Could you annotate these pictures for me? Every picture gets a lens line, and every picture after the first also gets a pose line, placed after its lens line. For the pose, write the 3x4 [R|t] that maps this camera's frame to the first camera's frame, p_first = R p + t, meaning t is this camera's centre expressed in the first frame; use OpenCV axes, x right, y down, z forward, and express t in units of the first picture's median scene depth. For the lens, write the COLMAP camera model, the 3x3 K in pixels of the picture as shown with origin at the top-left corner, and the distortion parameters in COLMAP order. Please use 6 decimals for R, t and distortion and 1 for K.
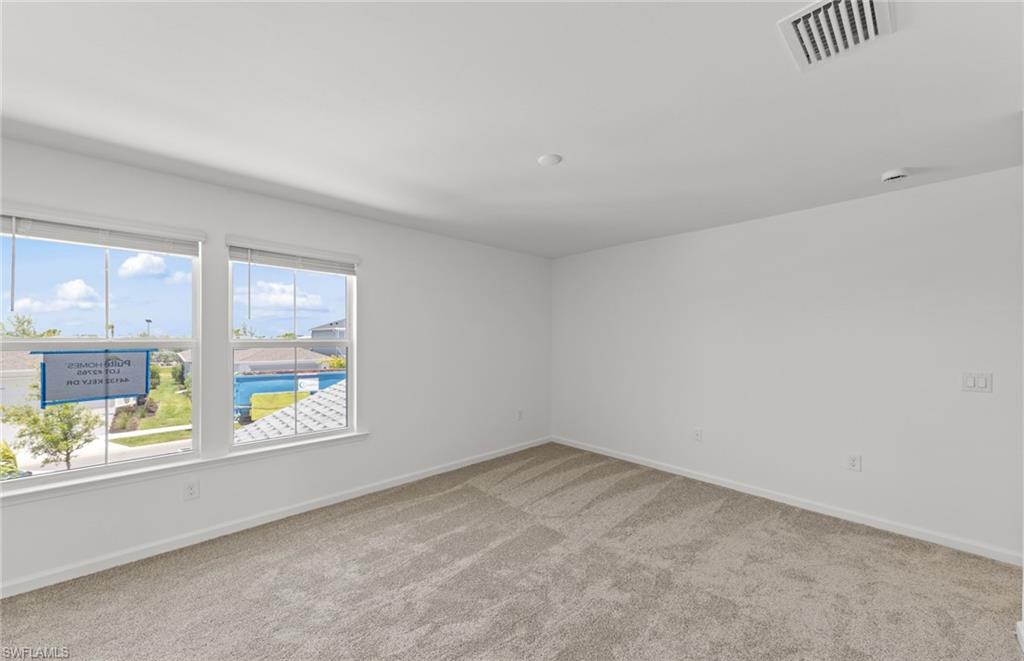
lens RADIAL K [[377.0, 0, 509.9], [0, 377.0, 335.3], [0, 0, 1]] dist [0.002158, 0.000166]
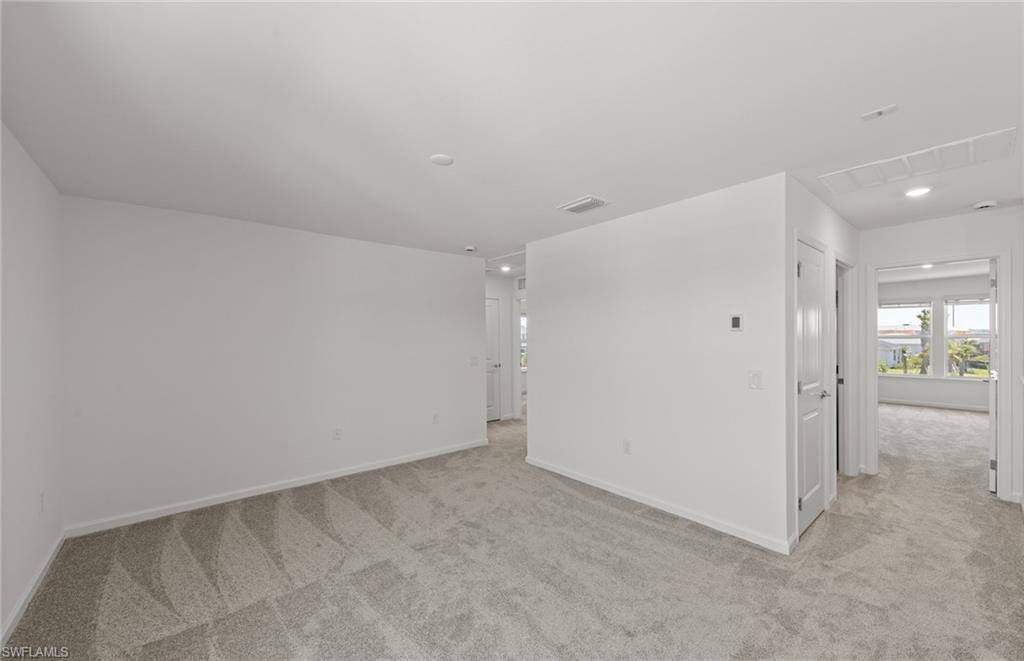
lens RADIAL K [[394.8, 0, 510.2], [0, 394.8, 336.3], [0, 0, 1]] dist [0.003369, -0.001058]
pose [[0.052200, 0.000411, 0.998637, -0.699517], [0.002236, 0.999997, -0.000529, -0.005712], [-0.998634, 0.002261, 0.052199, 0.574774]]
